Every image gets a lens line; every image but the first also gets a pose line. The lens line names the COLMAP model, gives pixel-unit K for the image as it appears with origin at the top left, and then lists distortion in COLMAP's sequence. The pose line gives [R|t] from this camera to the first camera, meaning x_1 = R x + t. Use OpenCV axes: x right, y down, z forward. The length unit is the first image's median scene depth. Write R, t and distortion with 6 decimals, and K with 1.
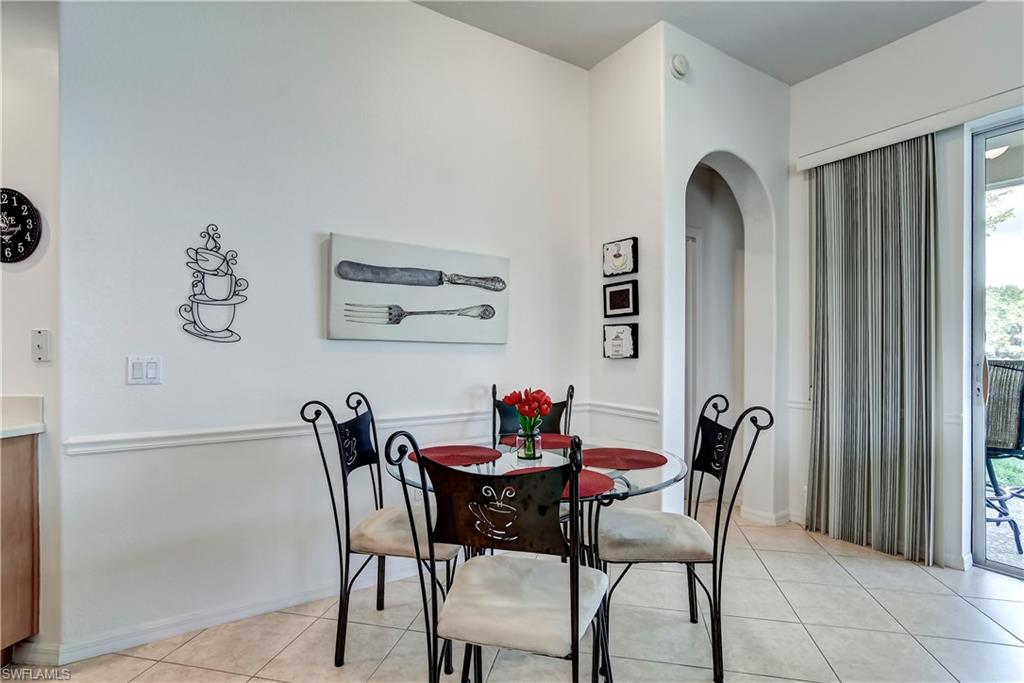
lens RADIAL K [[494.6, 0, 507.2], [0, 494.6, 345.4], [0, 0, 1]] dist [-0.014137, 0.001621]
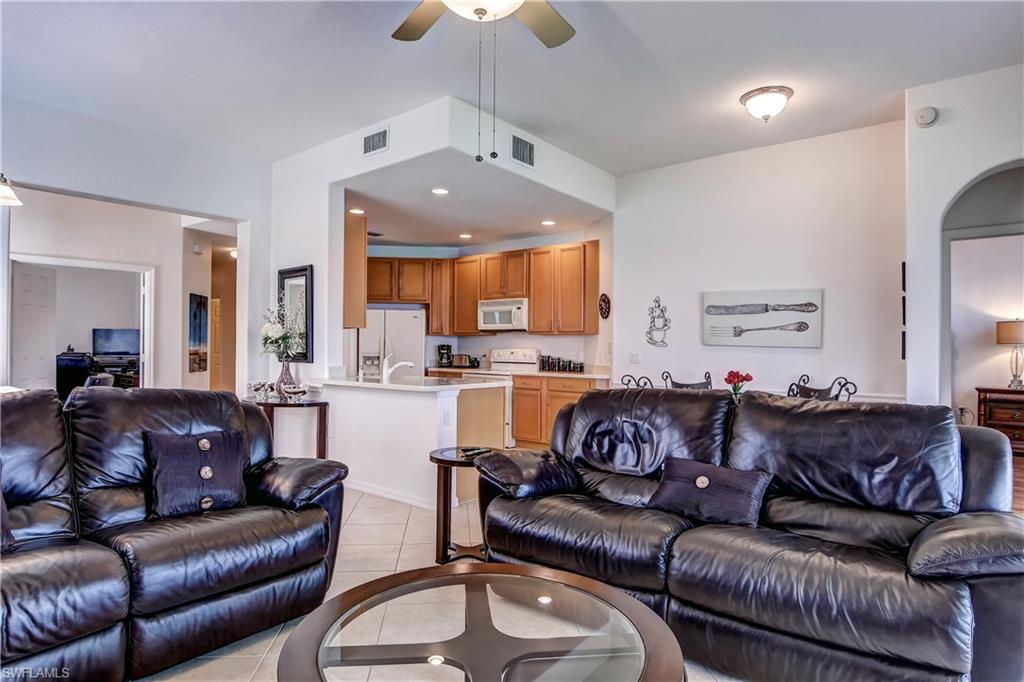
lens RADIAL K [[563.3, 0, 512.0], [0, 563.3, 341.0], [0, 0, 1]] dist [-0.012059, 0.001533]
pose [[0.325169, -0.008963, -0.945614, 1.539474], [-0.005503, 0.999920, -0.011370, 0.000422], [0.945640, 0.008900, 0.325093, -0.470701]]
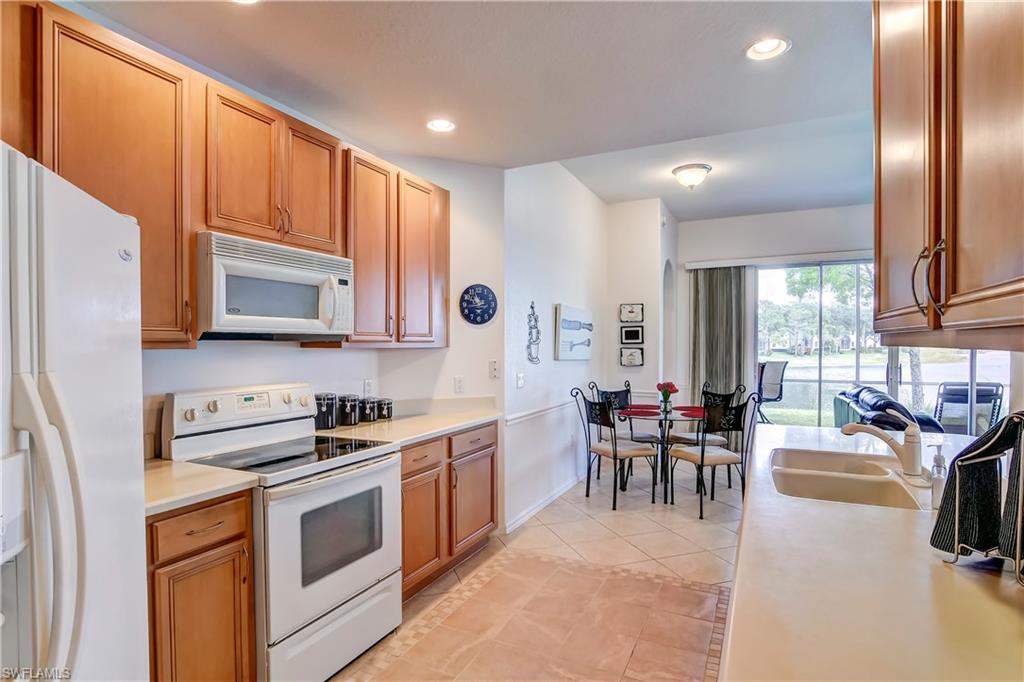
lens RADIAL K [[517.6, 0, 507.1], [0, 517.6, 353.3], [0, 0, 1]] dist [-0.039994, 0.000327]
pose [[0.854860, -0.010632, 0.518750, -1.546496], [-0.000161, 0.999785, 0.020757, -0.080461], [-0.518859, -0.017828, 0.854674, -0.575068]]
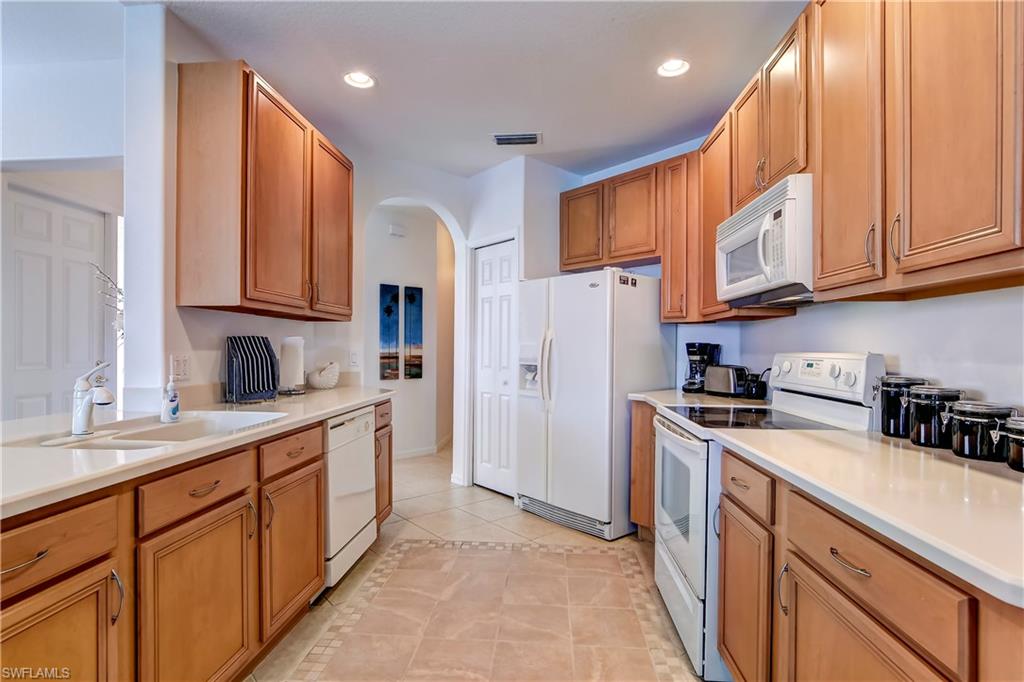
lens RADIAL K [[506.8, 0, 507.5], [0, 506.8, 348.3], [0, 0, 1]] dist [-0.016433, 0.001100]
pose [[-0.601463, -0.001334, -0.798899, -0.390943], [-0.001789, 0.999998, -0.000323, 0.002685], [0.798898, 0.001235, -0.601465, 0.674237]]
